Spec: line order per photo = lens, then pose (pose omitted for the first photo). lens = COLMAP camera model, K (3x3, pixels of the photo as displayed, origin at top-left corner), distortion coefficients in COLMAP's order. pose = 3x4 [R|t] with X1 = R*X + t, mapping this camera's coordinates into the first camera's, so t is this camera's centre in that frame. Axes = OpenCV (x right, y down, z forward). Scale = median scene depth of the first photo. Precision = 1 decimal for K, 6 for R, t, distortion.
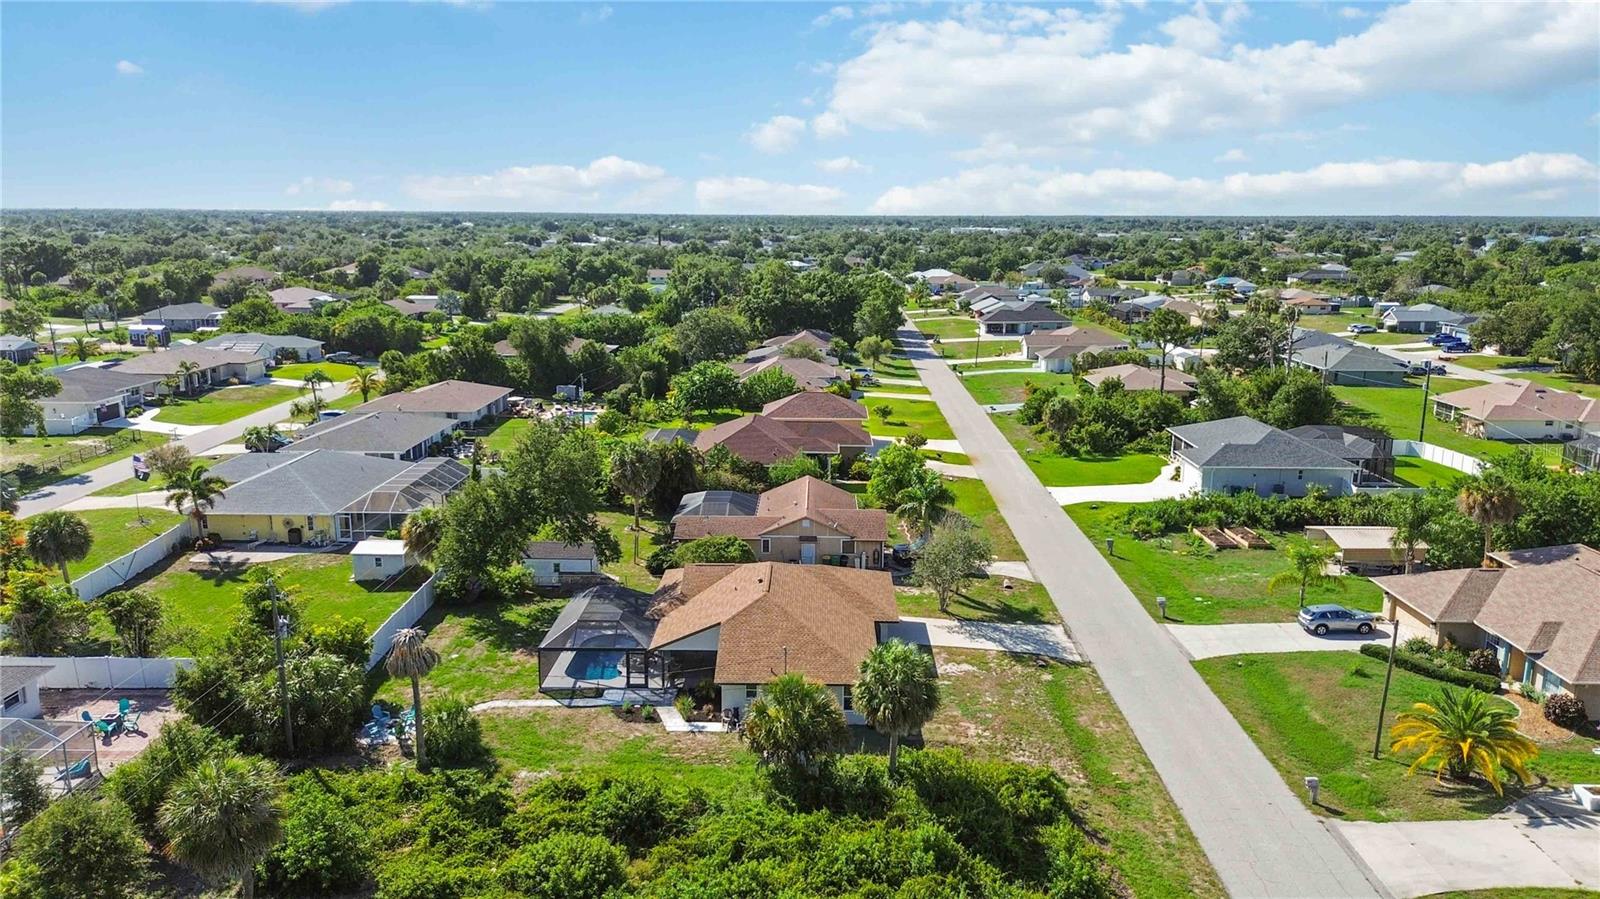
lens RADIAL K [[1129.7, 0, 800.0], [0, 1129.7, 449.5], [0, 0, 1]] dist [0.074401, -0.076509]
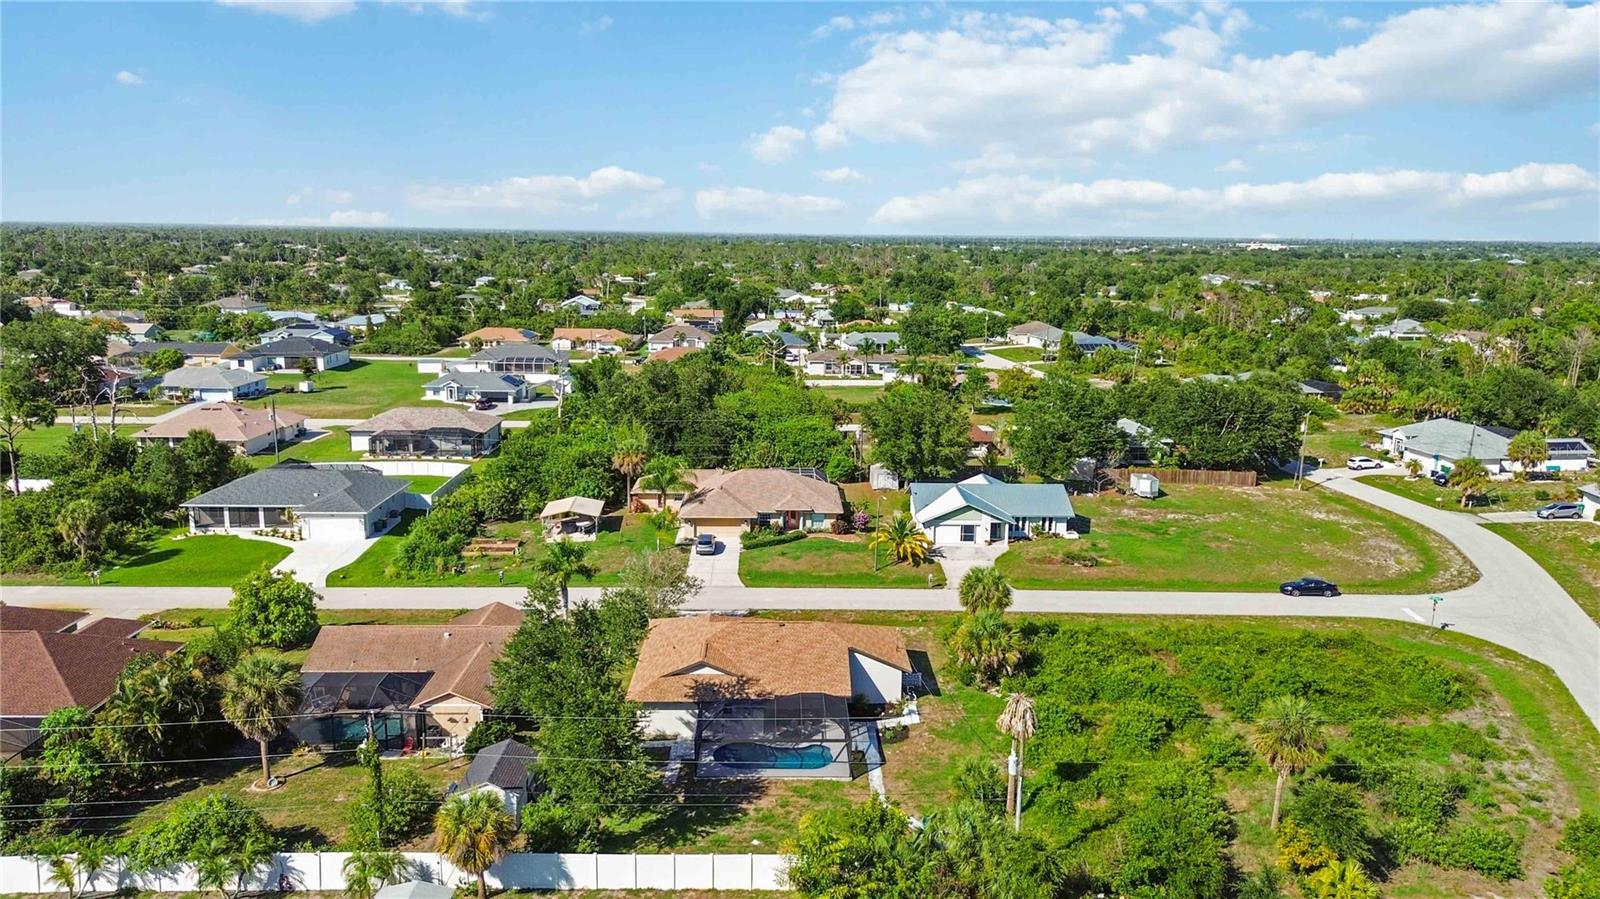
lens RADIAL K [[1136.9, 0, 800.0], [0, 1136.9, 449.5], [0, 0, 1]] dist [0.066587, -0.070316]
pose [[-0.041460, -0.188518, 0.981194, -0.910094], [0.189368, 0.962756, 0.192977, -0.221422], [-0.981031, 0.193807, -0.004217, 0.752279]]
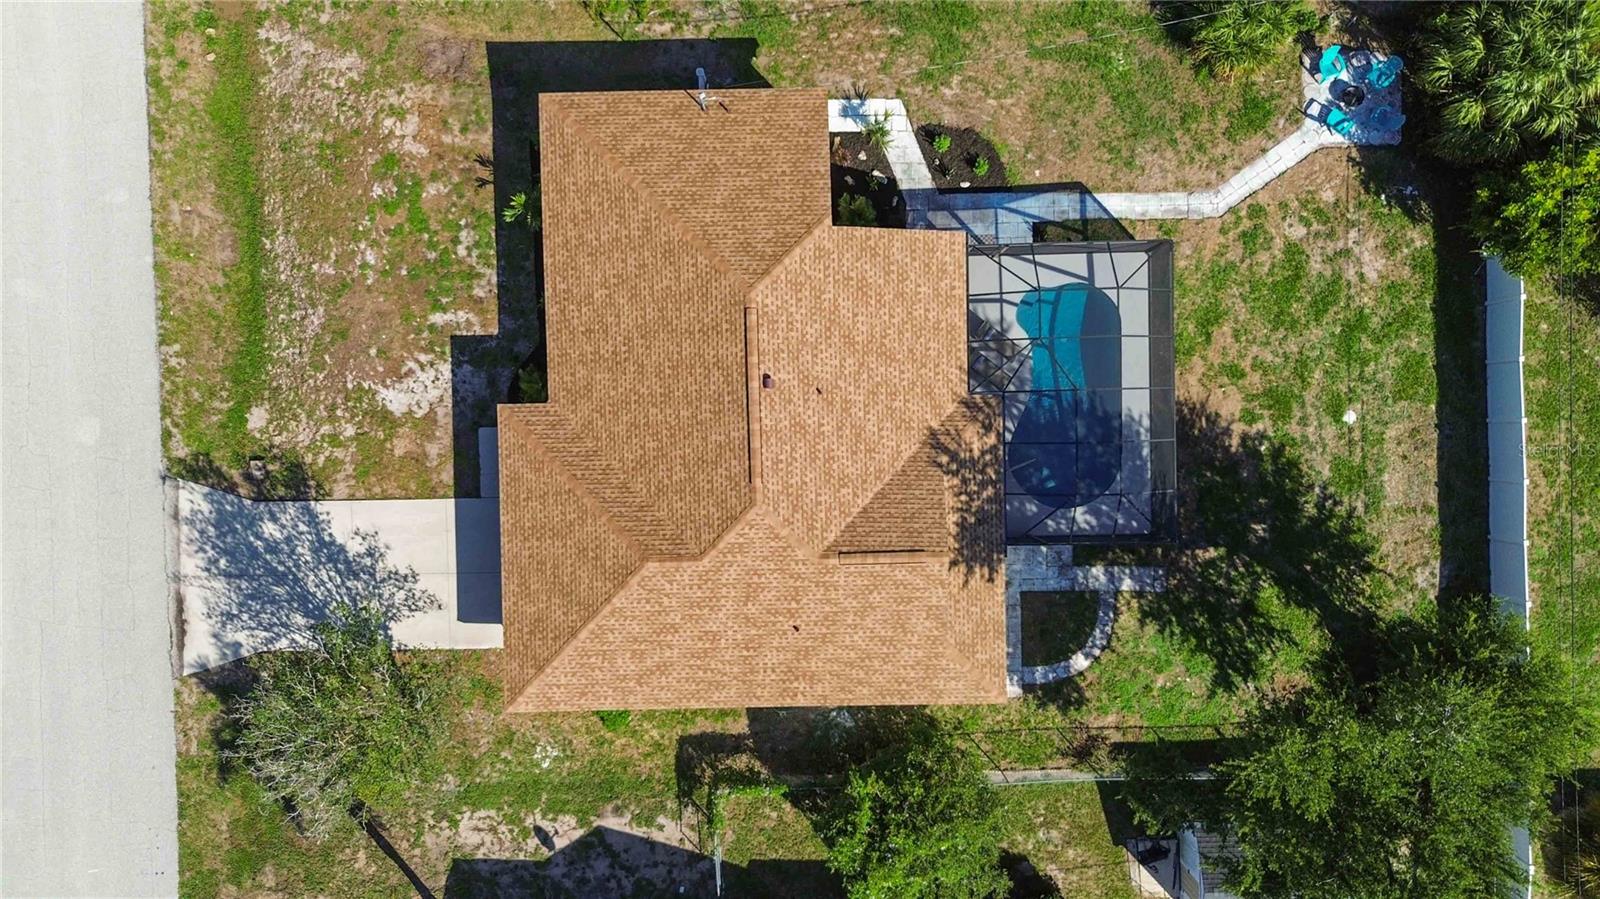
lens RADIAL K [[1140.1, 0, 800.0], [0, 1140.1, 449.5], [0, 0, 1]] dist [0.039307, -0.001127]
pose [[-0.999070, 0.041776, 0.010646, -0.042249], [0.000773, -0.229540, 0.973299, -0.282199], [0.043104, 0.972402, 0.229295, 0.726222]]
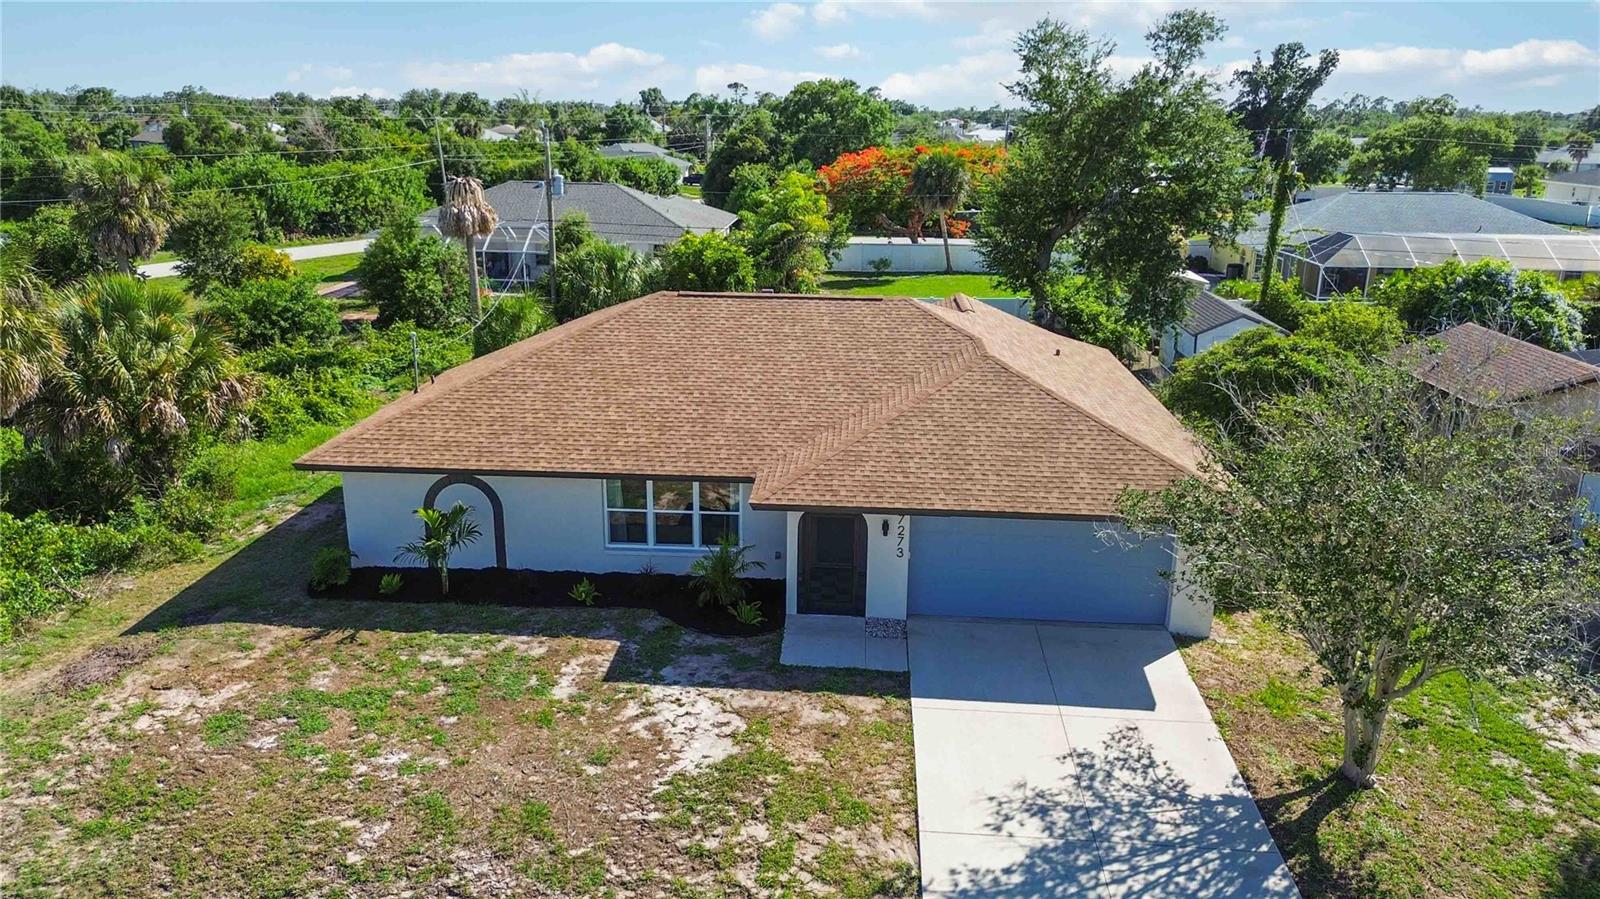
lens RADIAL K [[1140.7, 0, 800.0], [0, 1140.7, 449.5], [0, 0, 1]] dist [0.044879, -0.033355]
pose [[-0.039500, 0.276264, -0.960270, 0.304160], [-0.214904, 0.936182, 0.278173, 0.039698], [0.975836, 0.217354, 0.022391, 0.802932]]
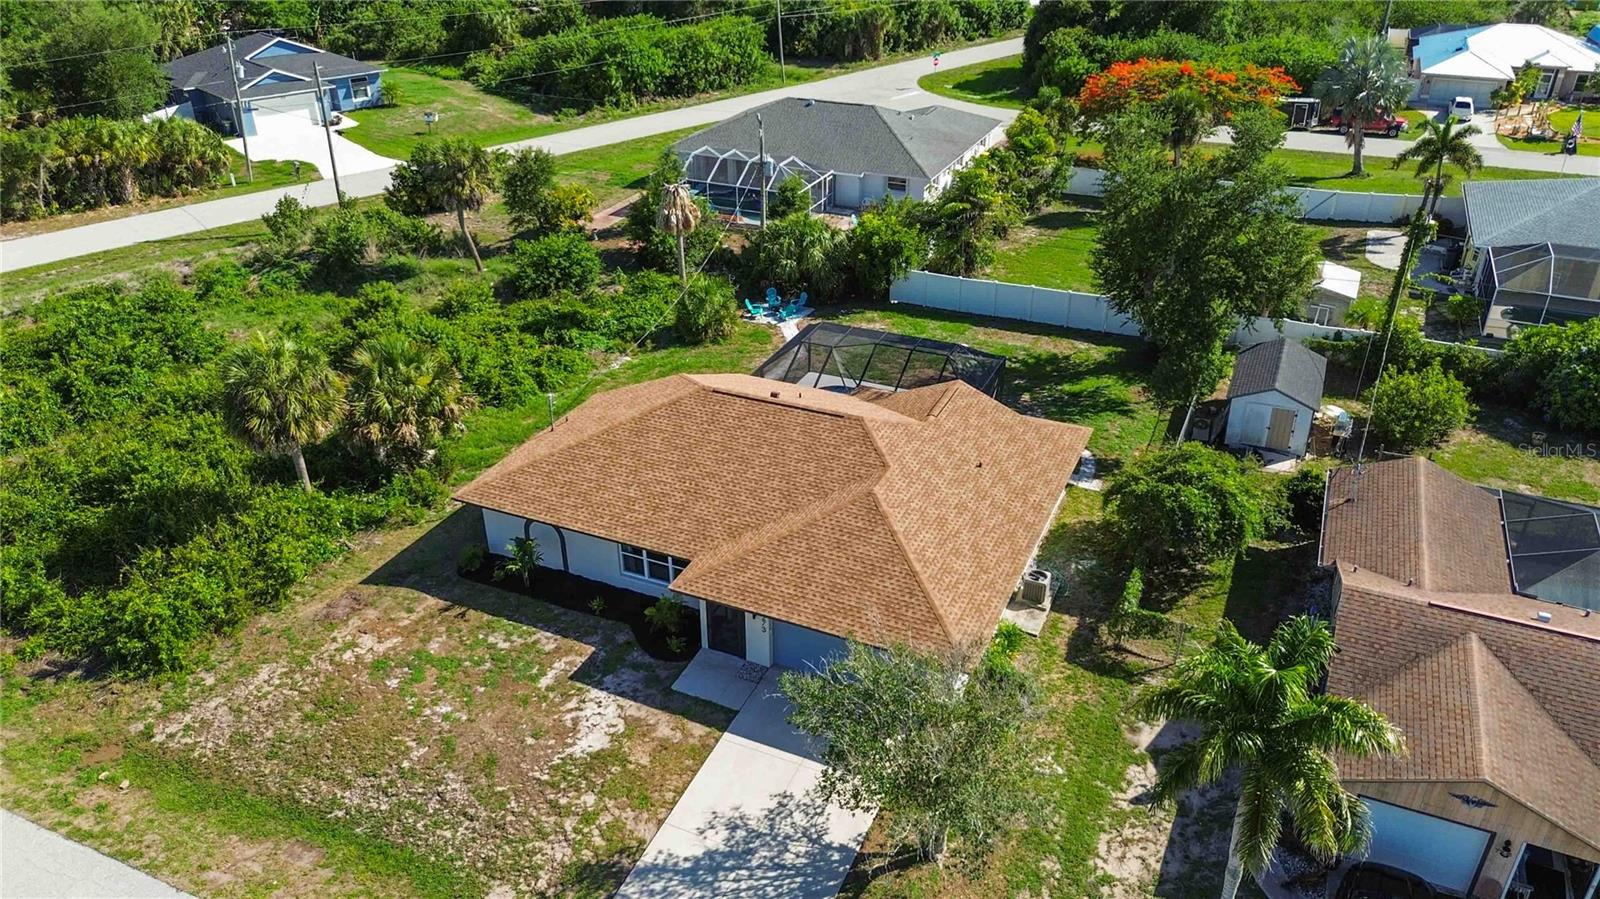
lens RADIAL K [[1140.7, 0, 800.0], [0, 1140.7, 449.5], [0, 0, 1]] dist [0.044879, -0.033355]
pose [[-0.394115, 0.441503, -0.806069, 0.354637], [-0.184590, 0.821160, 0.540021, -0.144147], [0.900333, 0.361623, -0.242135, 0.921799]]
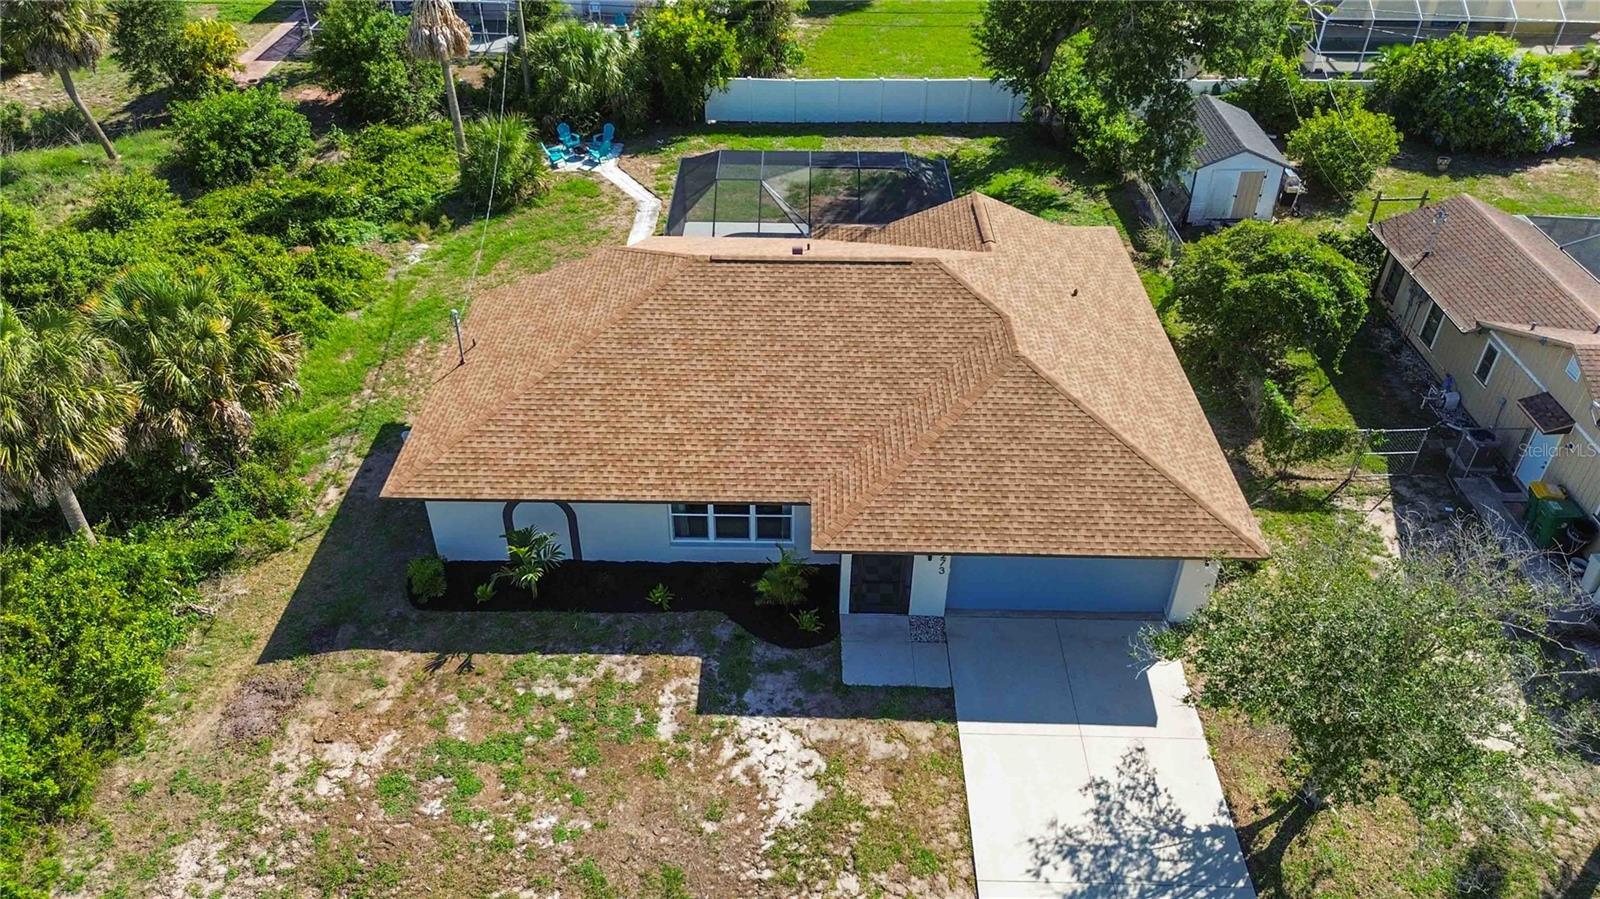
lens RADIAL K [[1140.7, 0, 800.0], [0, 1140.7, 449.5], [0, 0, 1]] dist [0.044879, -0.033355]
pose [[0.015052, 0.593663, -0.804573, 0.279156], [-0.214452, 0.787856, 0.577316, -0.057073], [0.976619, 0.163852, 0.139171, 0.754642]]
